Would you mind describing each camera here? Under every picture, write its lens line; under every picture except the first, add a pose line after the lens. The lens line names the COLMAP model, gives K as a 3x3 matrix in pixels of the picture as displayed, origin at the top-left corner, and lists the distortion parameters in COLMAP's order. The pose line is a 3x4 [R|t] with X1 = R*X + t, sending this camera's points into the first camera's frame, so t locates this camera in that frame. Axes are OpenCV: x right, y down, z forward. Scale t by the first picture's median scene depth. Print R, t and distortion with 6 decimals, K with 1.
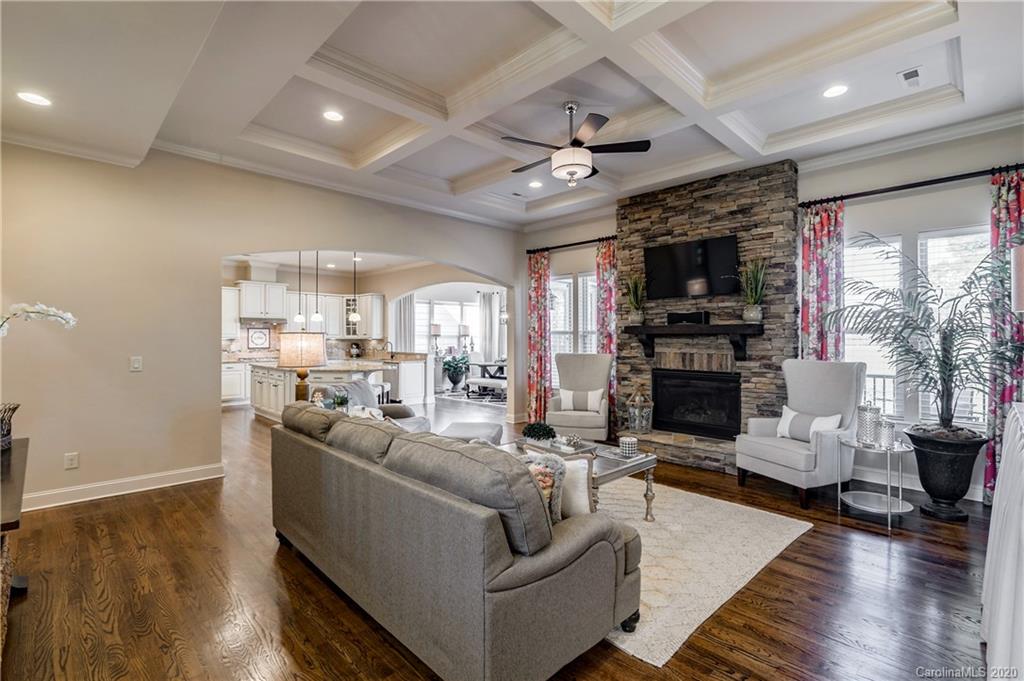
lens RADIAL K [[471.9, 0, 511.0], [0, 471.9, 339.4], [0, 0, 1]] dist [-0.005498, 0.003410]
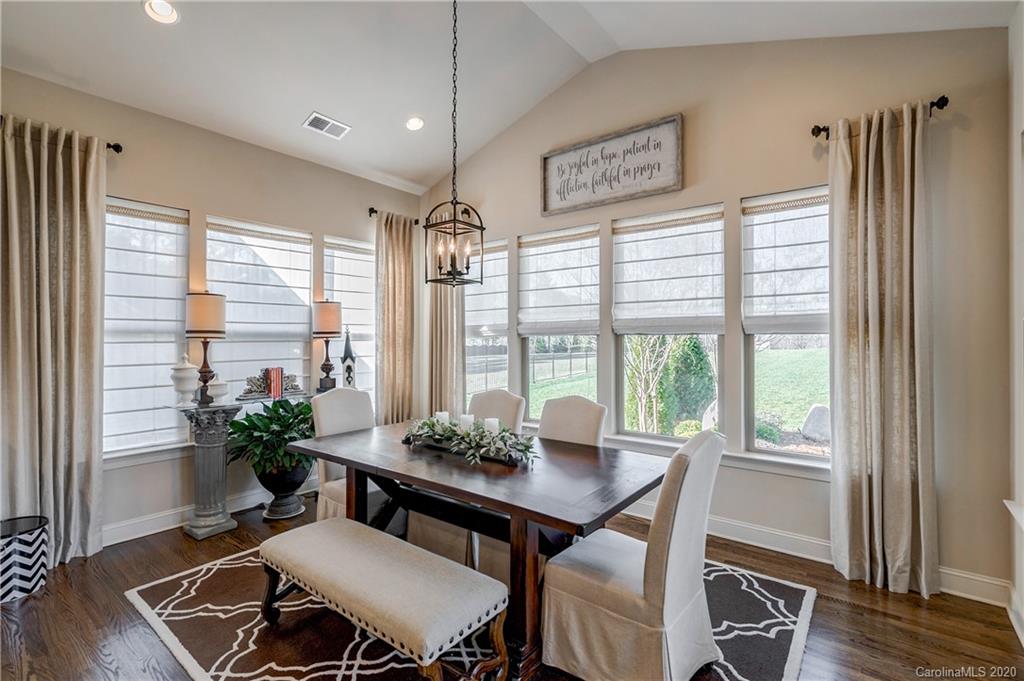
lens RADIAL K [[471.9, 0, 504.6], [0, 471.9, 336.6], [0, 0, 1]] dist [-0.005498, 0.003410]
pose [[0.993670, -0.000178, 0.112342, -0.017420], [0.000877, 0.999981, -0.006168, -0.006897], [-0.112339, 0.006228, 0.993650, 1.182218]]
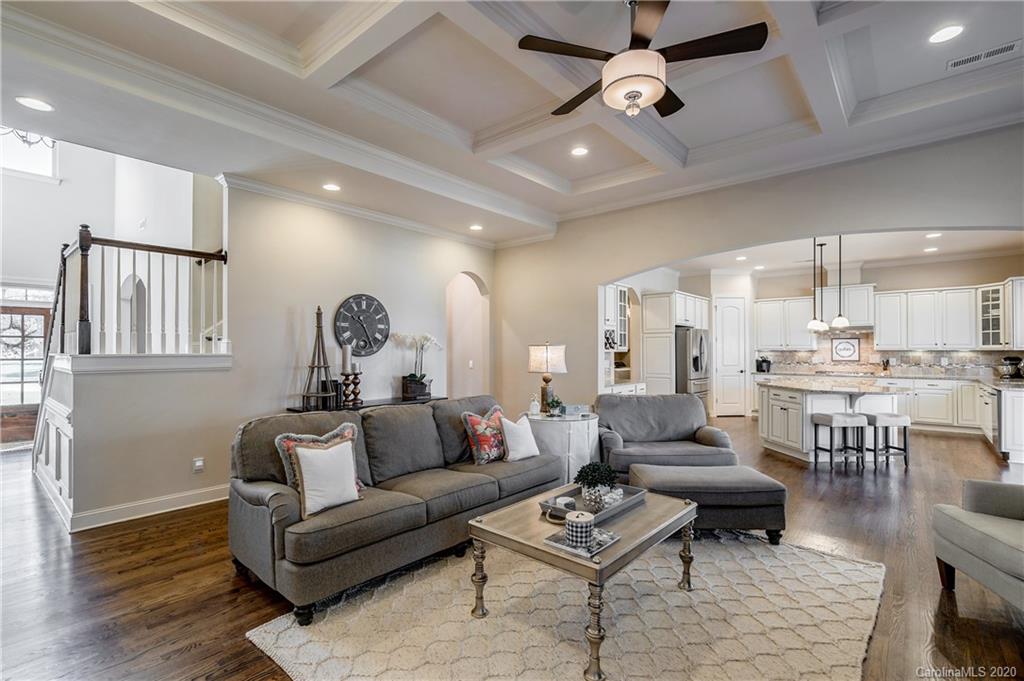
lens RADIAL K [[471.9, 0, 500.8], [0, 471.9, 346.8], [0, 0, 1]] dist [-0.005498, 0.003410]
pose [[0.069505, -0.007468, -0.997554, 0.428969], [-0.000803, 0.999971, -0.007542, -0.001105], [0.997581, 0.001325, 0.069497, 0.435431]]
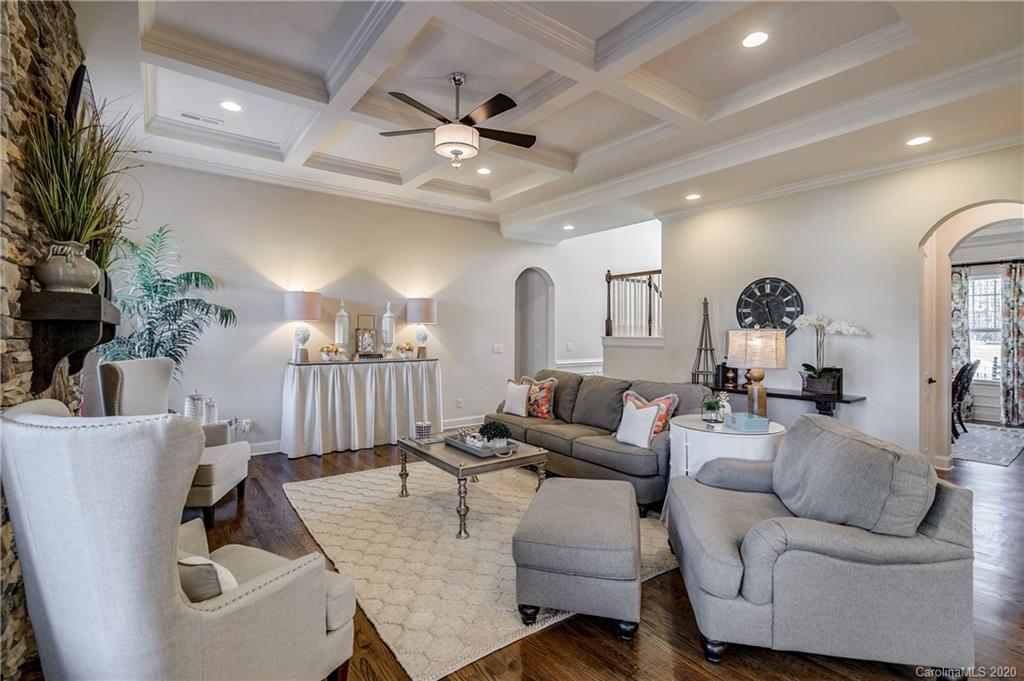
lens RADIAL K [[471.9, 0, 508.2], [0, 471.9, 332.1], [0, 0, 1]] dist [-0.005498, 0.003410]
pose [[-0.991533, -0.006221, 0.129703, -0.044114], [-0.006020, 0.999980, 0.001944, -0.005558], [-0.129712, 0.001147, -0.991551, 1.050108]]
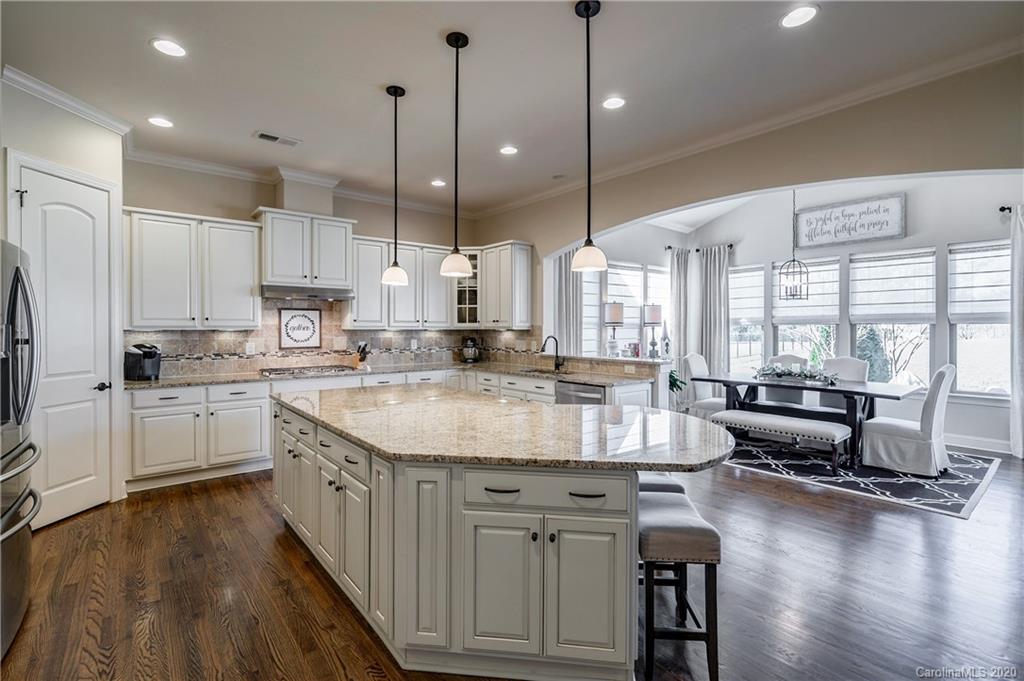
lens RADIAL K [[471.9, 0, 506.1], [0, 471.9, 328.6], [0, 0, 1]] dist [-0.005498, 0.003410]
pose [[0.995041, 0.000164, -0.099470, -0.389393], [-0.000270, 0.999999, -0.001056, -0.002893], [0.099470, 0.001077, 0.995040, 0.761250]]
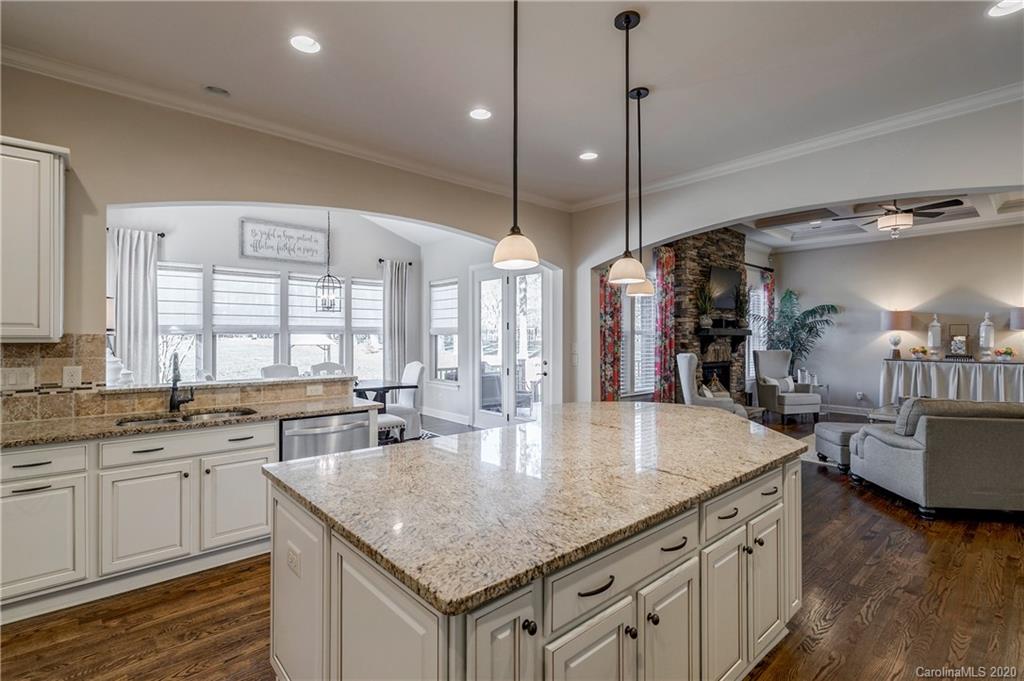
lens RADIAL K [[471.9, 0, 507.6], [0, 471.9, 335.5], [0, 0, 1]] dist [-0.005498, 0.003410]
pose [[0.060860, 0.002172, 0.998144, -0.797449], [0.000998, 0.999997, -0.002237, -0.006757], [-0.998146, 0.001132, 0.060857, 1.187713]]
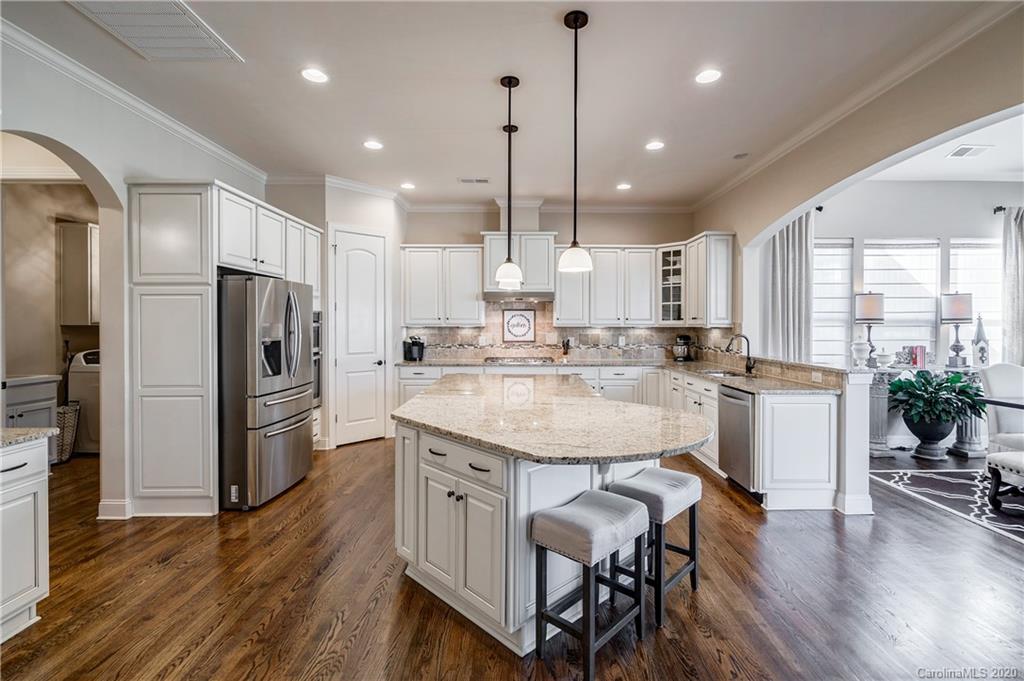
lens RADIAL K [[471.9, 0, 526.7], [0, 471.9, 324.6], [0, 0, 1]] dist [-0.005498, 0.003410]
pose [[0.719270, 0.000645, -0.694731, -0.147563], [-0.002964, 0.999993, -0.002140, -0.003977], [0.694725, 0.003598, 0.719267, 0.822188]]
